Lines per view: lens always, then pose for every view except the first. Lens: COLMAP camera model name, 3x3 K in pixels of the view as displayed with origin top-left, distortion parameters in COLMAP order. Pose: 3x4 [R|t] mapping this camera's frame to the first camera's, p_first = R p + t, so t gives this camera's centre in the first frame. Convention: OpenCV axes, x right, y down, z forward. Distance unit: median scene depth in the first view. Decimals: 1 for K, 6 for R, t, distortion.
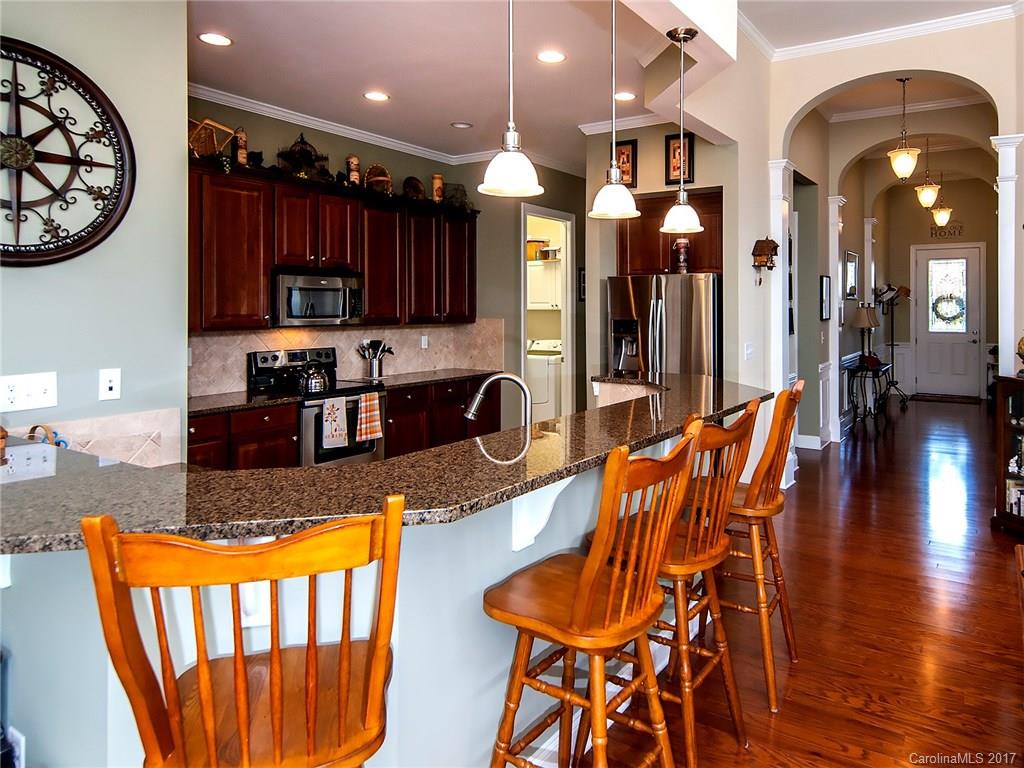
lens RADIAL K [[692.3, 0, 586.7], [0, 692.3, 308.4], [0, 0, 1]] dist [0.001629, -0.000538]
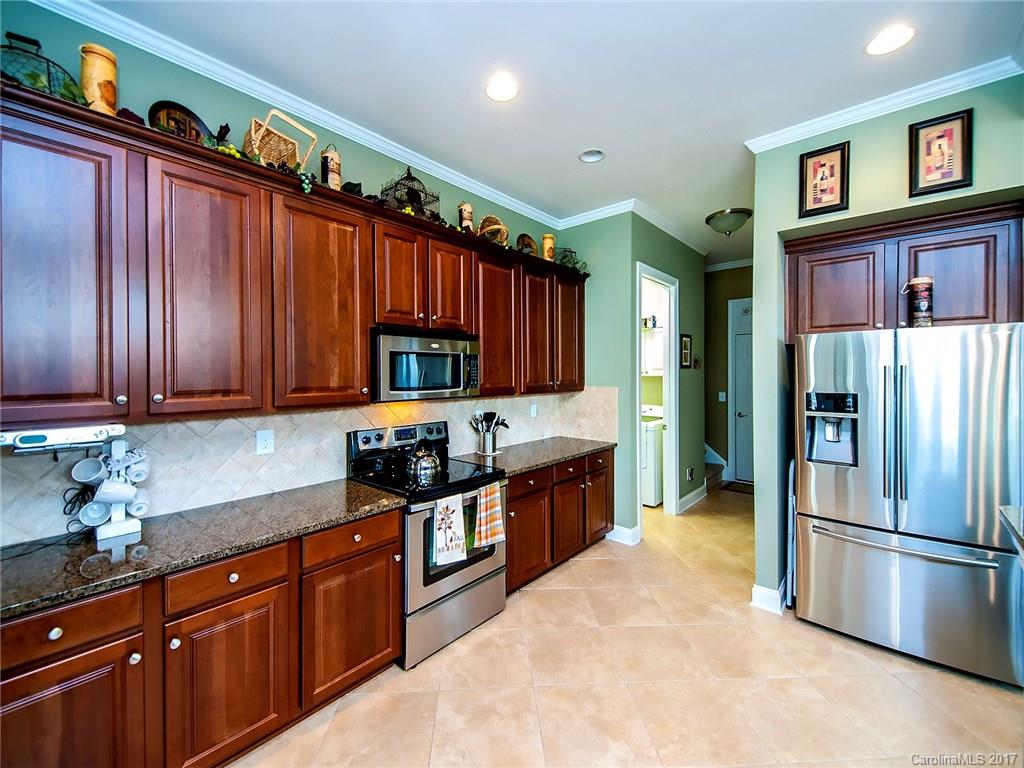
lens RADIAL K [[416.4, 0, 506.9], [0, 416.4, 380.7], [0, 0, 1]] dist [0.002635, -0.000468]
pose [[0.981602, 0.003455, -0.190905, -0.197675], [0.000481, 0.999788, 0.020570, -0.006436], [0.190936, -0.020284, 0.981393, 0.521826]]
